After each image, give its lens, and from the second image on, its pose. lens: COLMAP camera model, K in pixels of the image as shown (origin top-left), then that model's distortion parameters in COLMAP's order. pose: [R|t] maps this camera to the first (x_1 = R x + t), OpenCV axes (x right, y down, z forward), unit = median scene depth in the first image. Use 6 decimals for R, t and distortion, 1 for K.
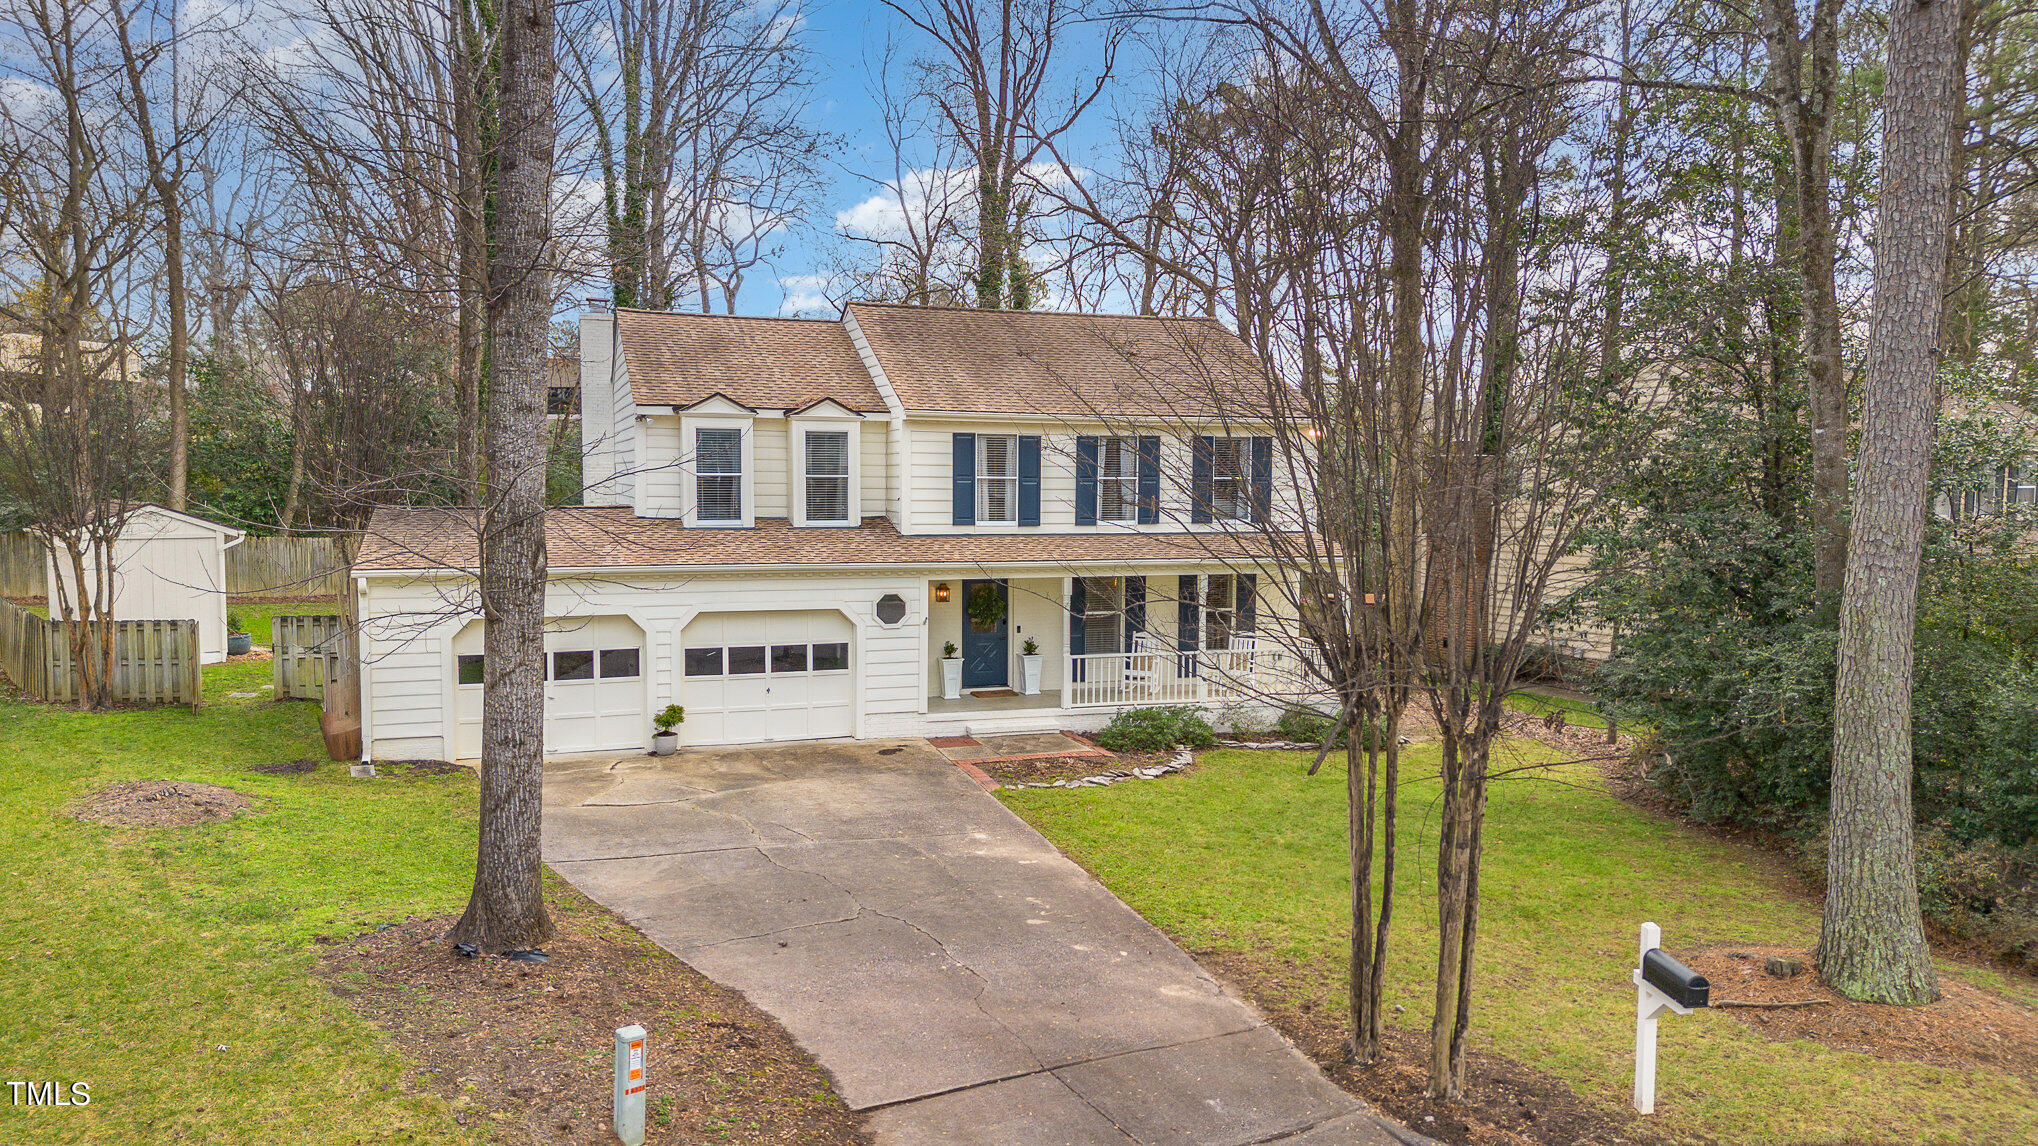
lens RADIAL K [[1403.8, 0, 1035.4], [0, 1403.8, 581.7], [0, 0, 1]] dist [0.044111, -0.024039]
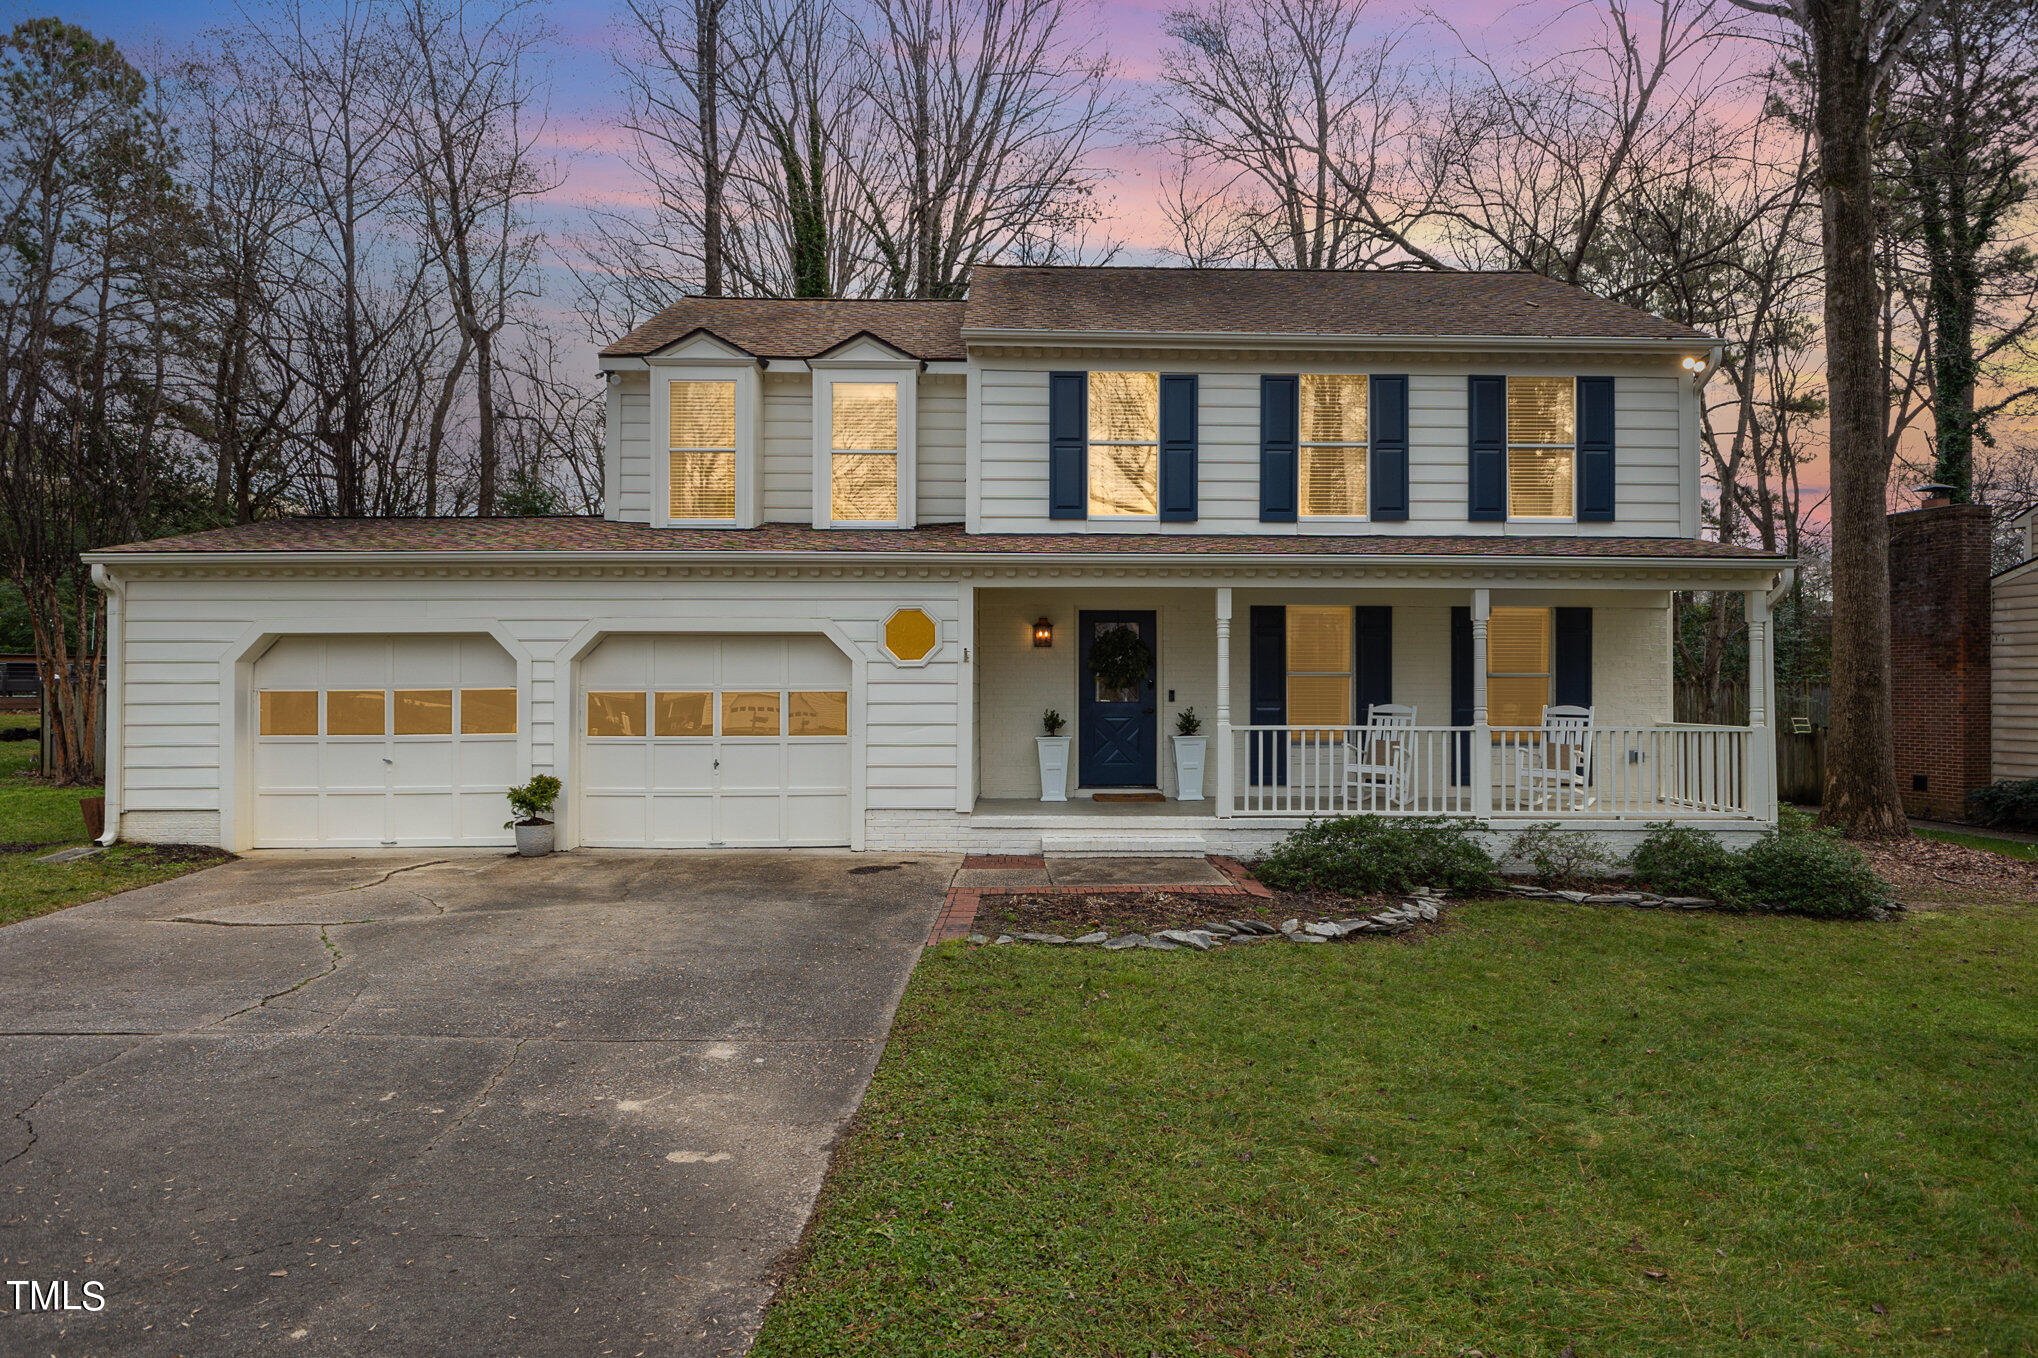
lens RADIAL K [[1190.4, 0, 1048.0], [0, 1190.4, 664.4], [0, 0, 1]] dist [-0.005171, 0.008525]
pose [[0.952116, -0.011820, -0.305509, 0.103989], [-0.018183, 0.995295, -0.095173, 0.076100], [0.305196, 0.096171, 0.947421, 0.511905]]
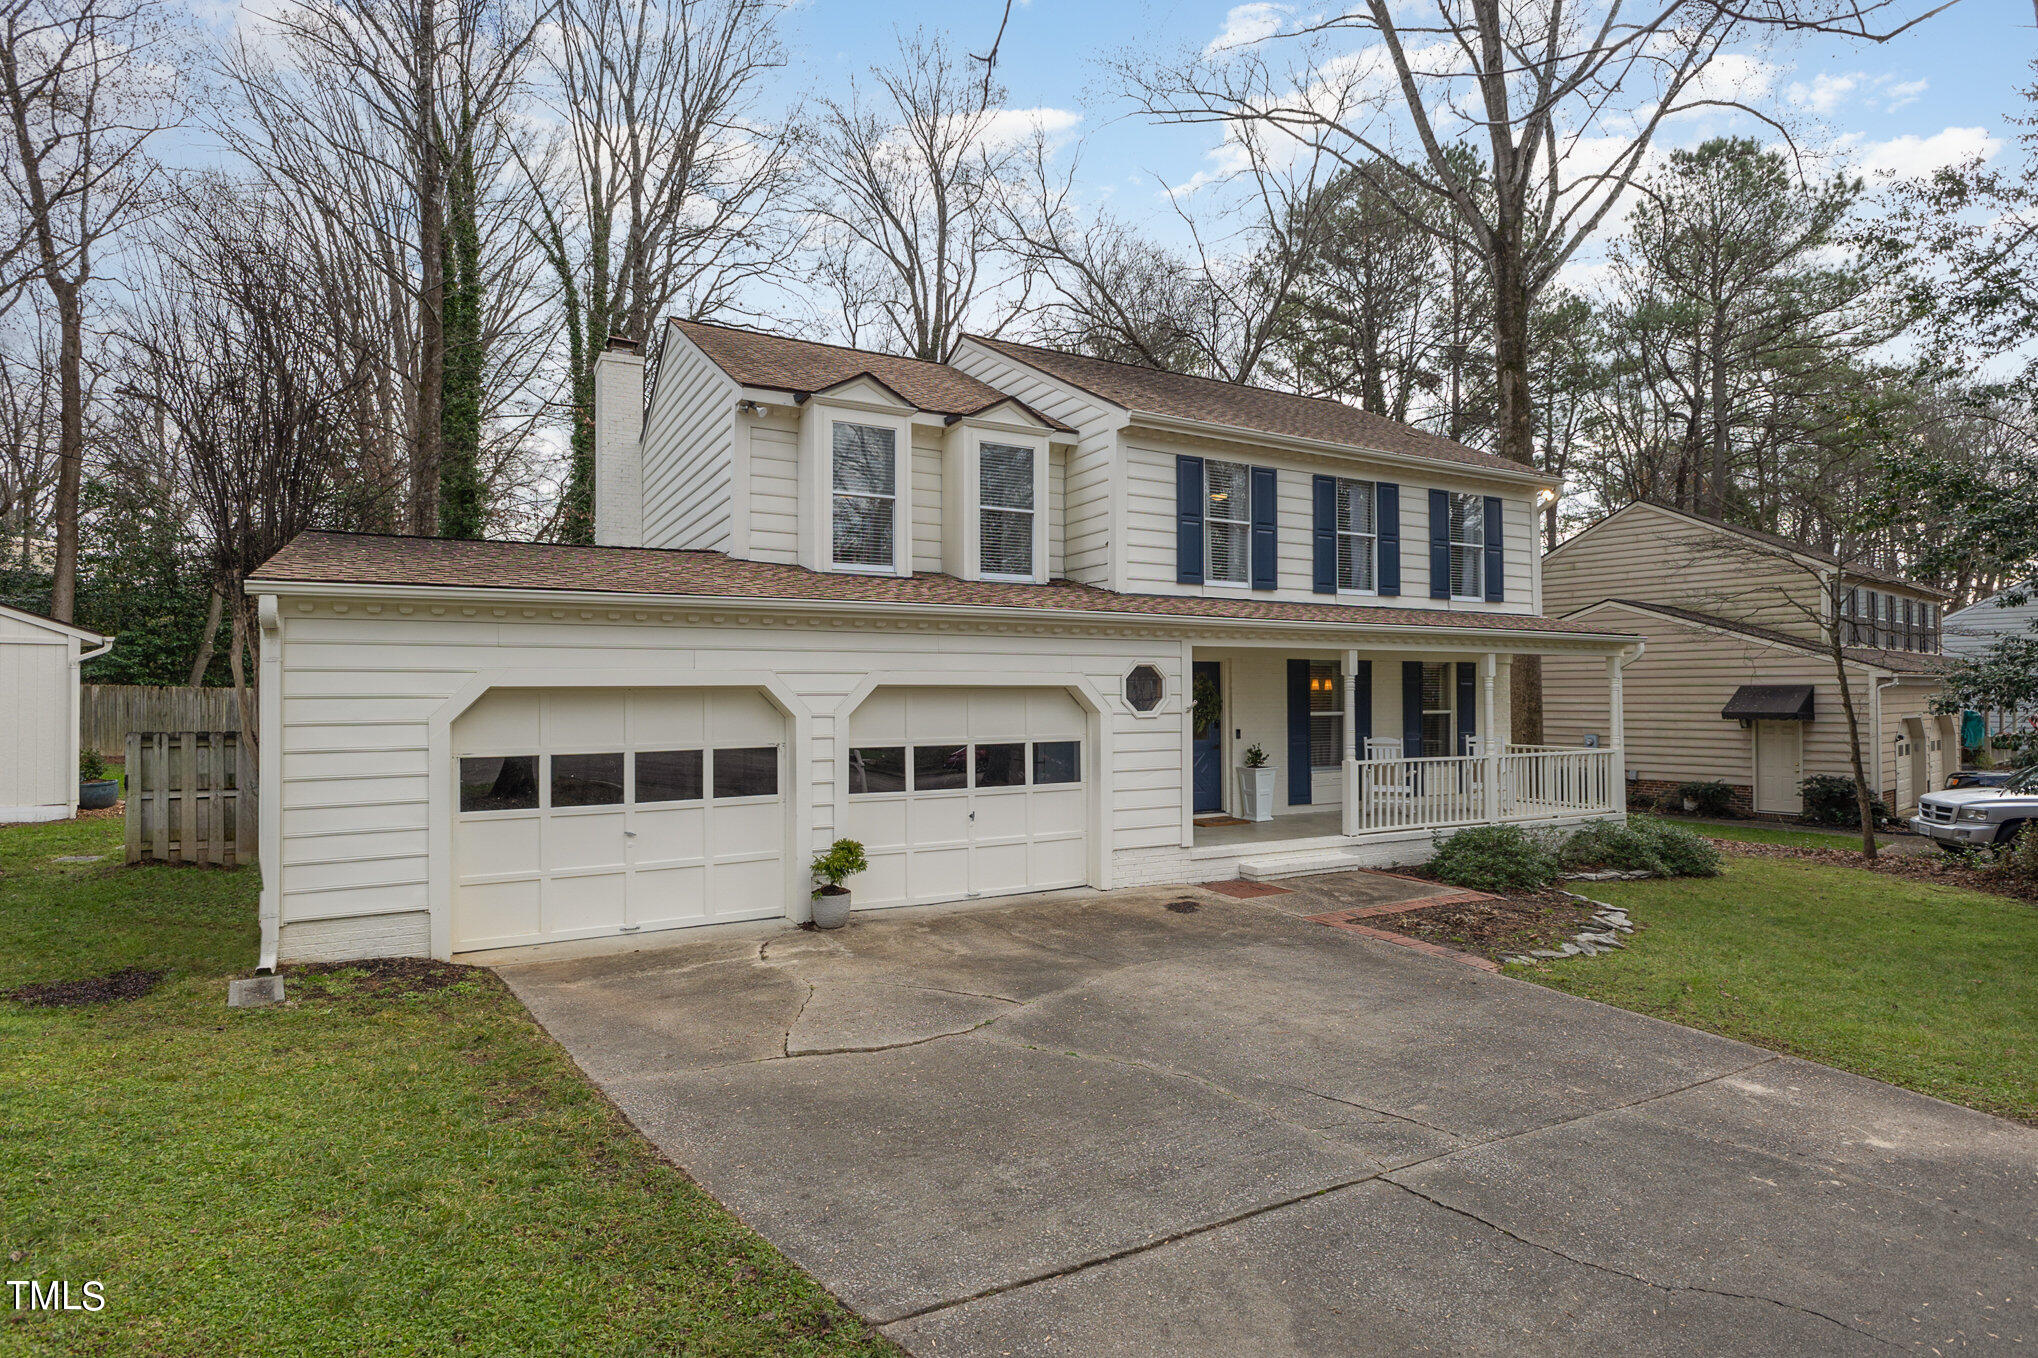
lens RADIAL K [[1036.8, 0, 1015.9], [0, 1036.8, 685.6], [0, 0, 1]] dist [-0.003174, -0.001981]
pose [[0.986778, -0.008652, 0.161845, -0.231240], [0.022402, 0.996271, -0.083326, 0.054894], [-0.160521, 0.085850, 0.983292, 0.506190]]
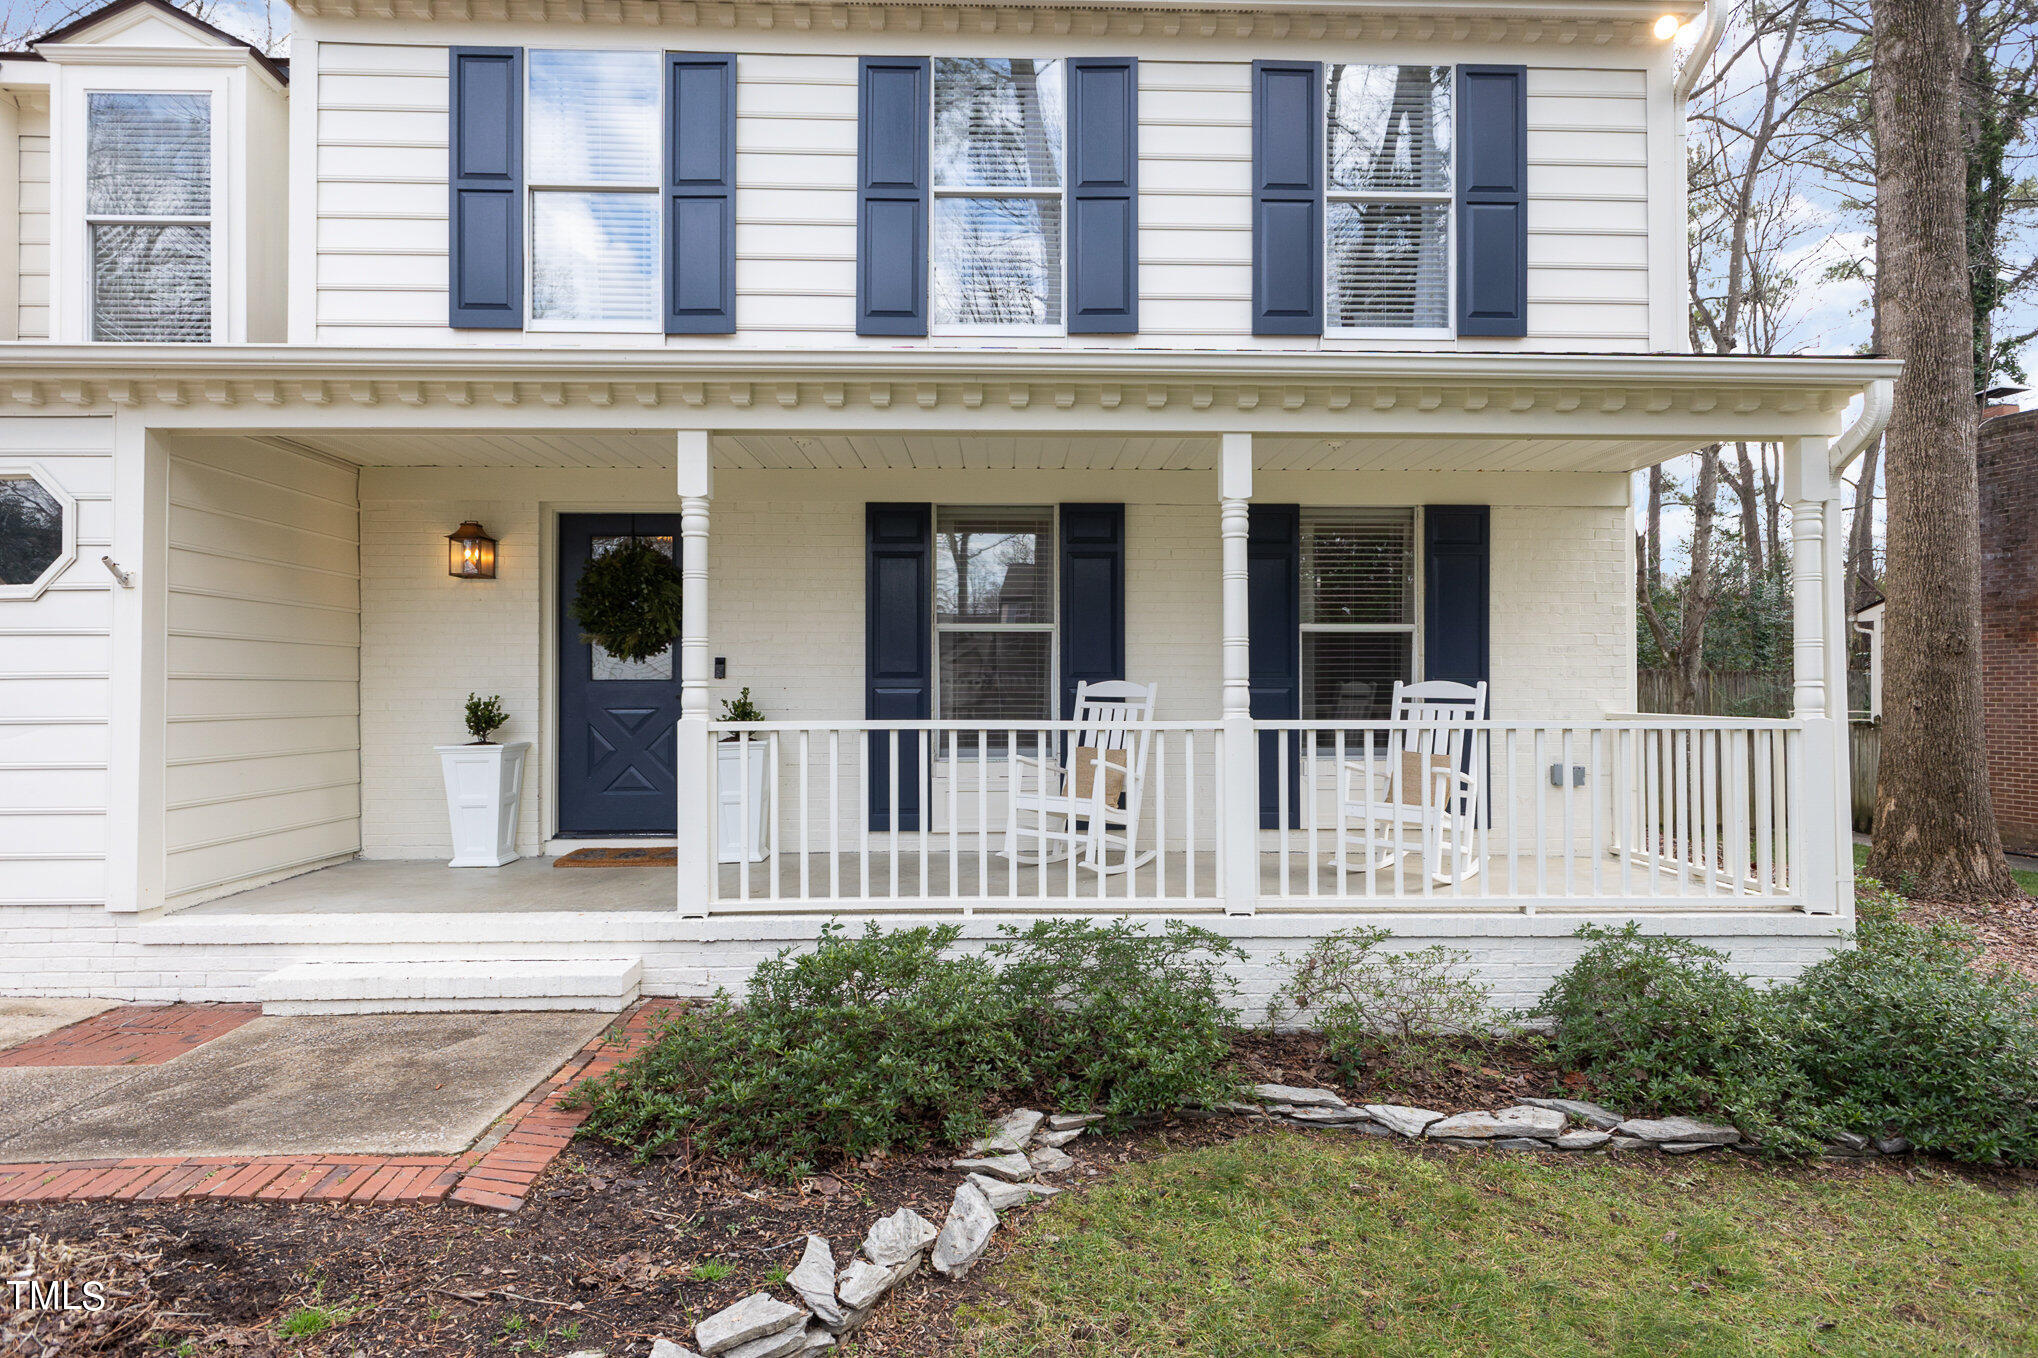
lens RADIAL K [[1190.4, 0, 1031.1], [0, 1190.4, 667.4], [0, 0, 1]] dist [-0.005171, 0.008525]
pose [[0.955221, -0.015060, -0.295510, 0.154657], [-0.012939, 0.995623, -0.092563, 0.063324], [0.295610, 0.092241, 0.950845, 0.798554]]
